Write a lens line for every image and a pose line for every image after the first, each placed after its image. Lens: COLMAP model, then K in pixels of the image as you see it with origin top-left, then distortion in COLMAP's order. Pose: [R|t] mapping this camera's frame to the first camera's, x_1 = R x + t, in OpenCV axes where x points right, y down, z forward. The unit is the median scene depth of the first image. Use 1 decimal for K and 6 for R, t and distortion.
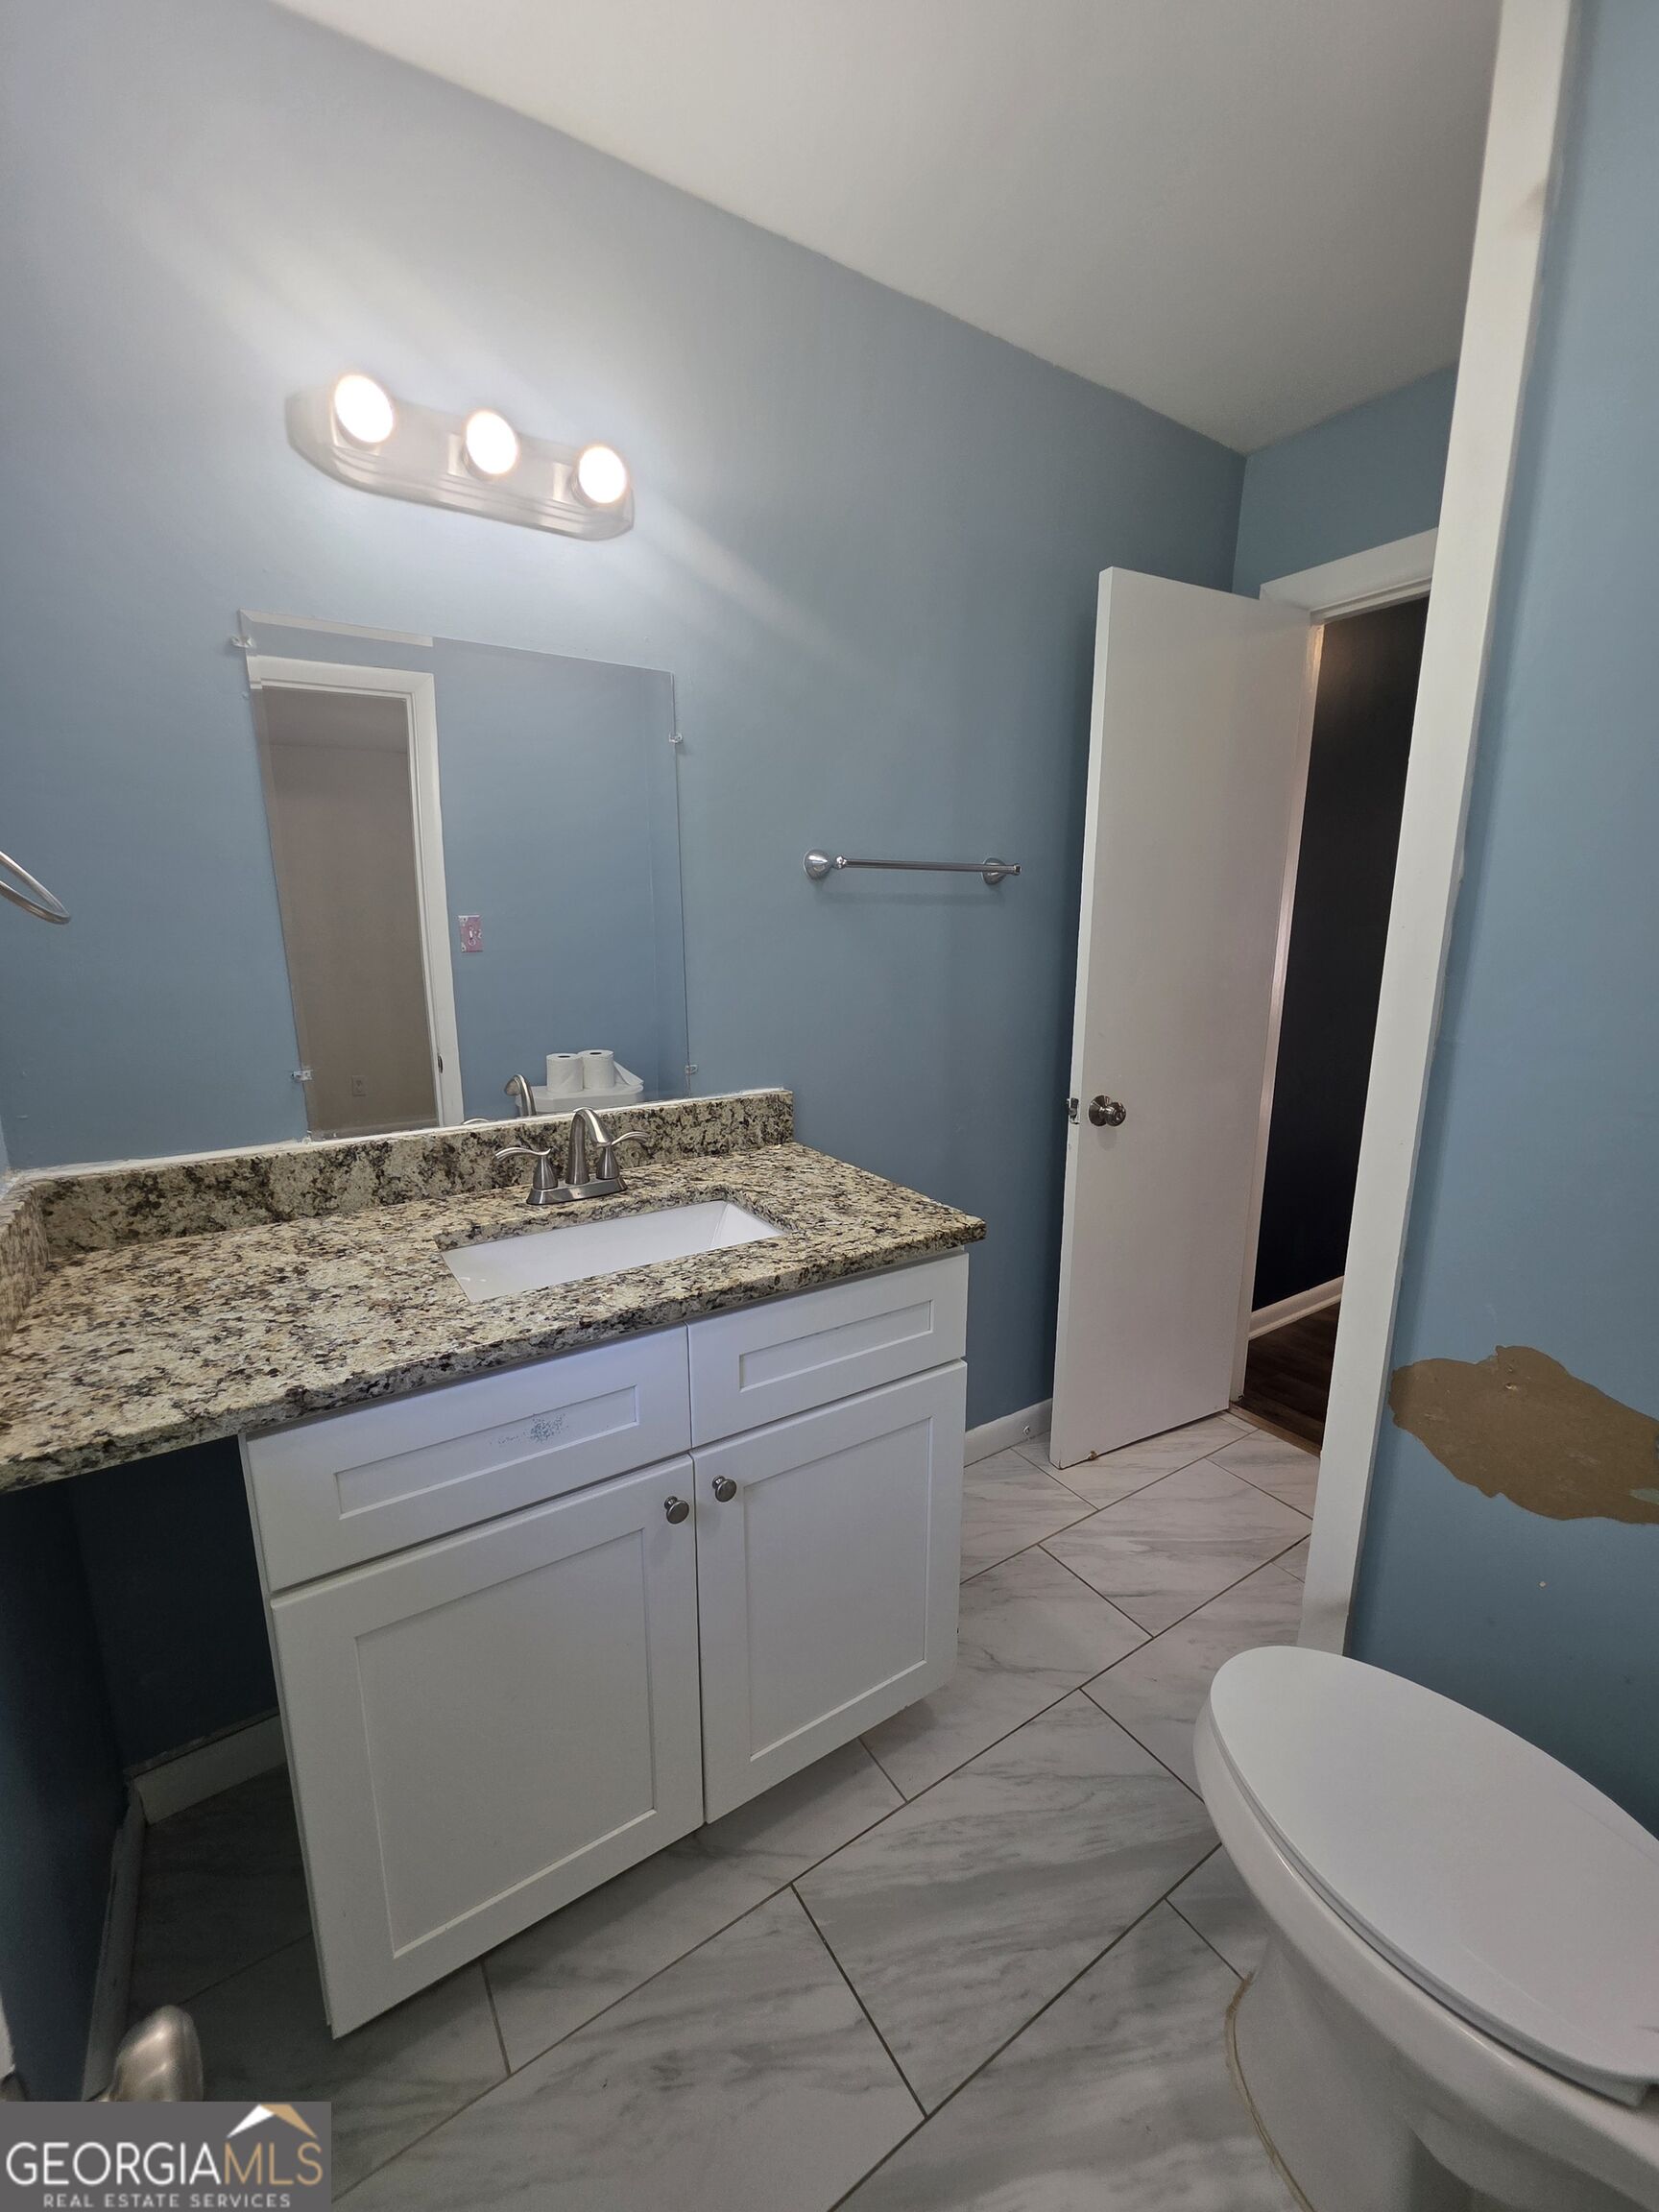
lens RADIAL K [[883.5, 0, 832.9], [0, 883.5, 1103.8], [0, 0, 1]] dist [0.001788, 0.000073]
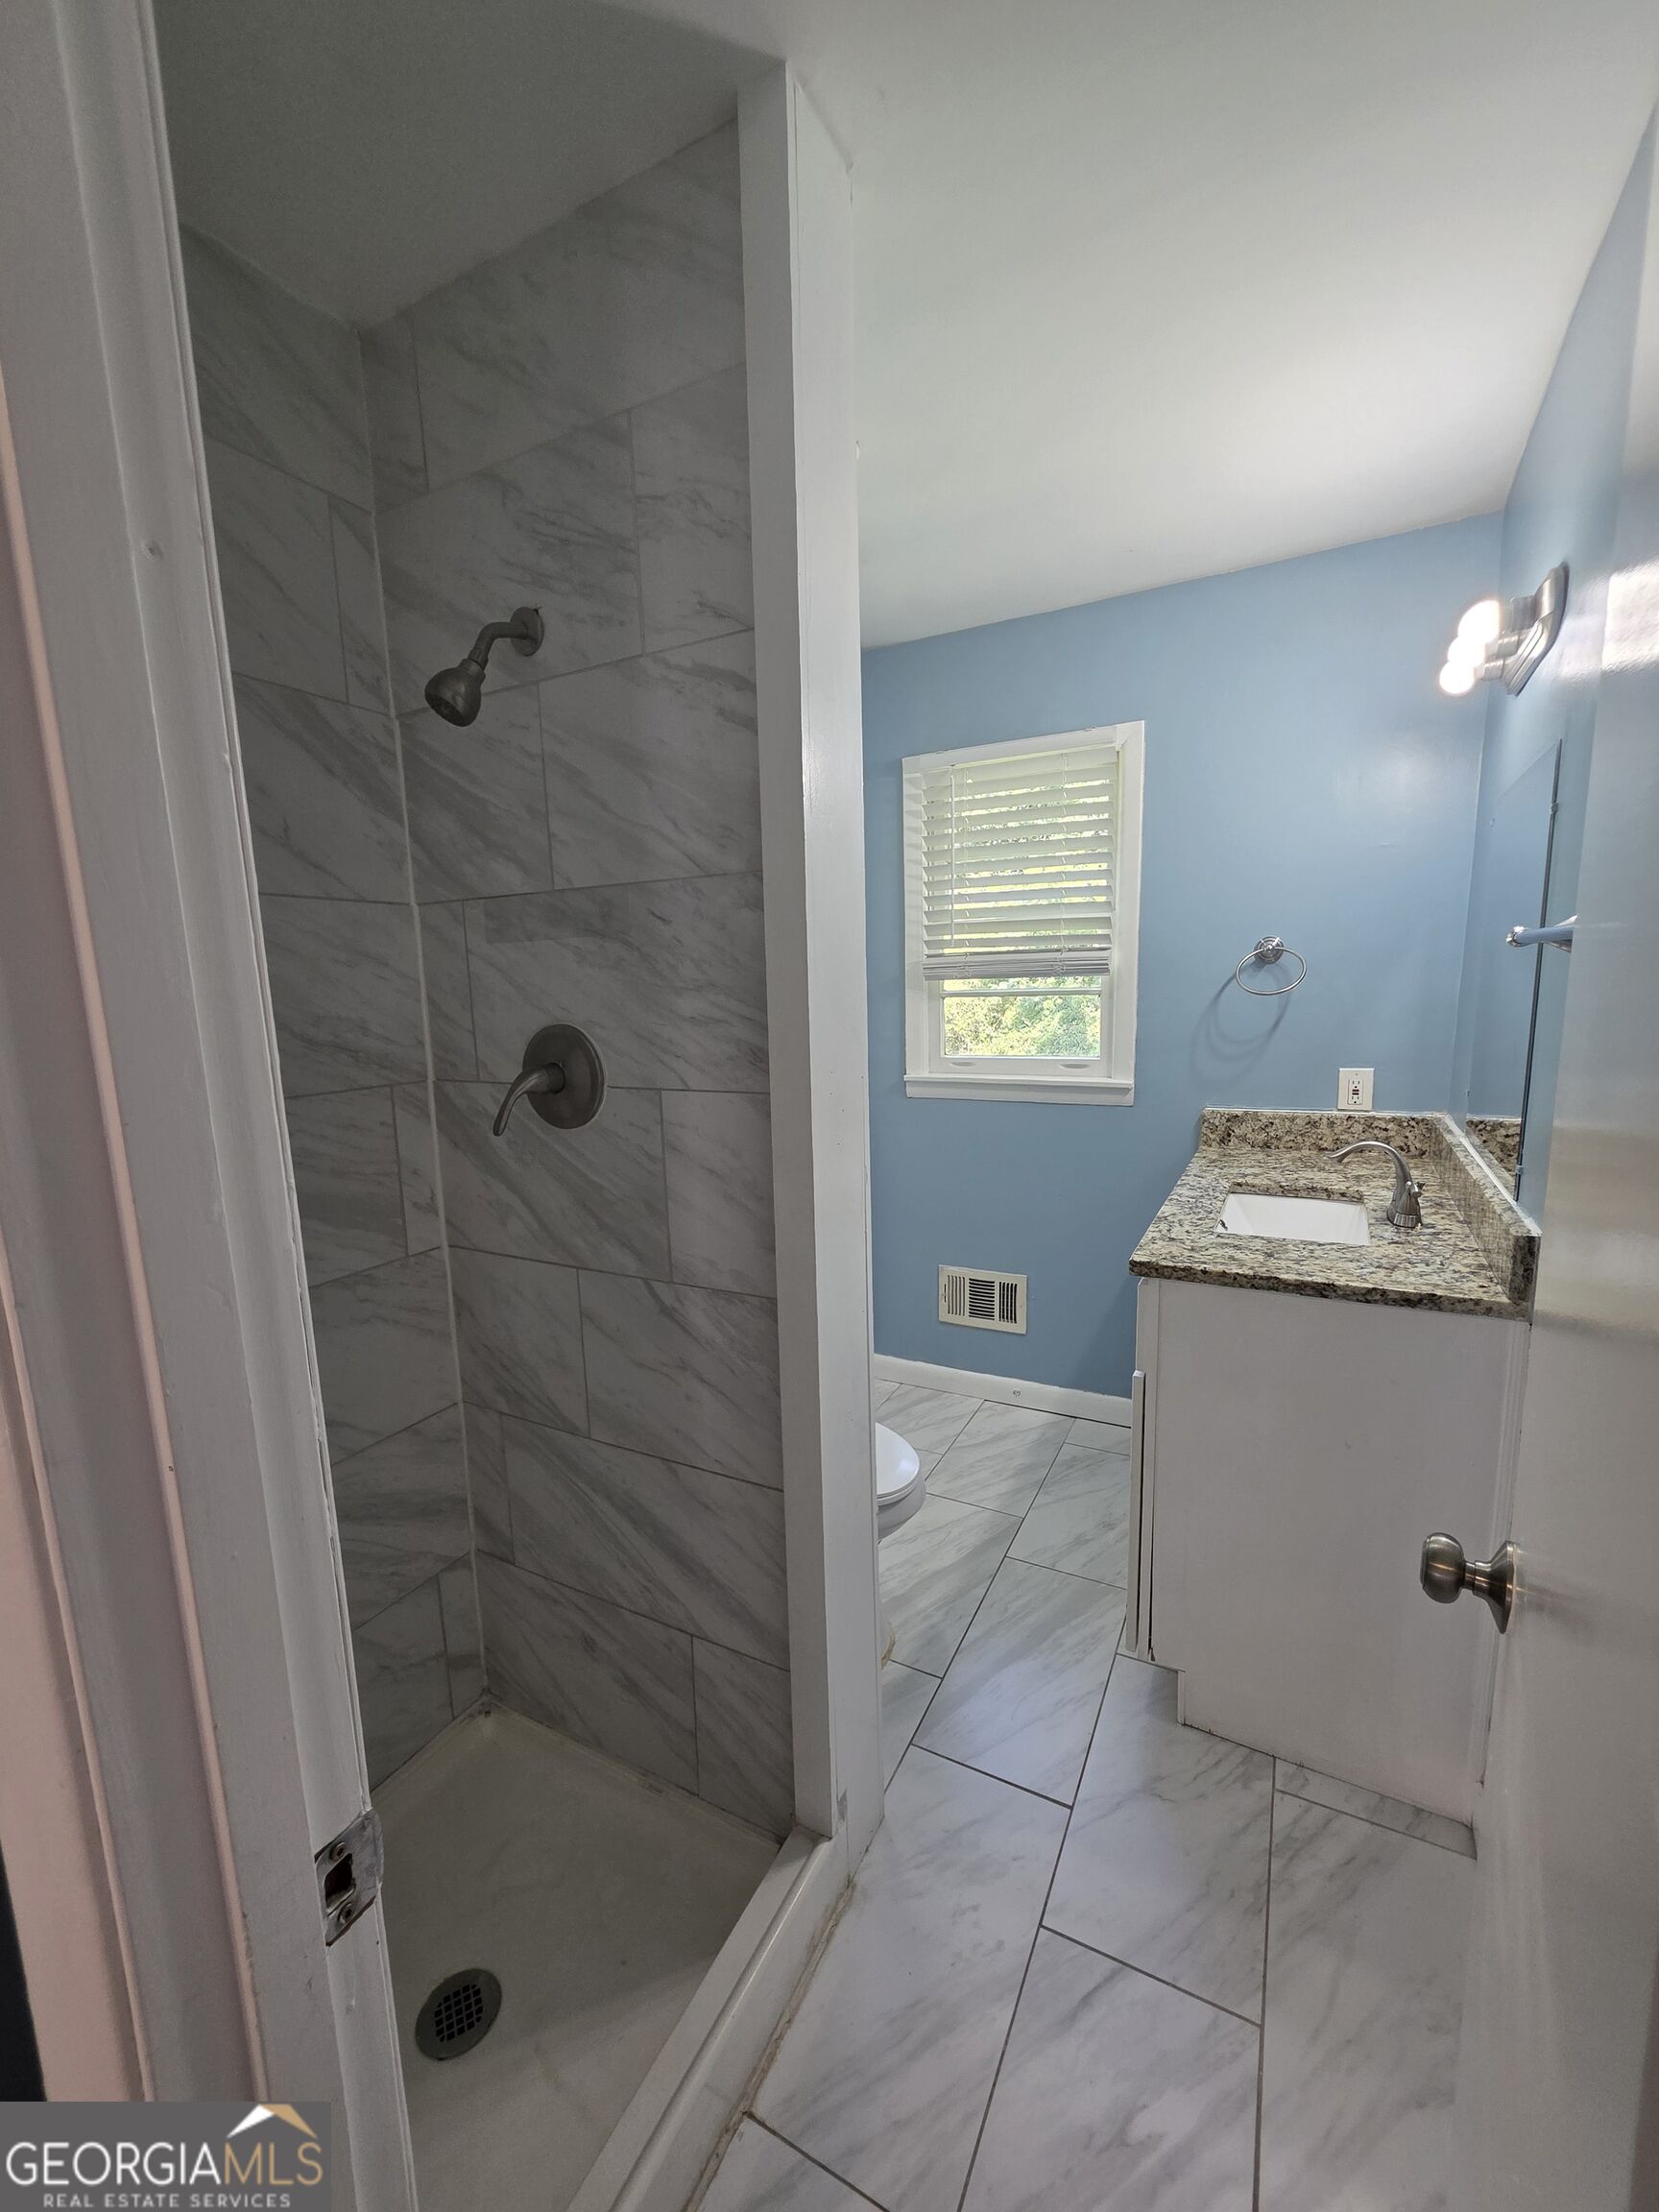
lens RADIAL K [[883.5, 0, 835.5], [0, 883.5, 1110.1], [0, 0, 1]] dist [0.001788, 0.000073]
pose [[-0.875522, 0.096747, -0.473394, 1.045559], [-0.069829, 0.944128, 0.322097, -0.408318], [0.478106, 0.315060, -0.819849, 1.686464]]
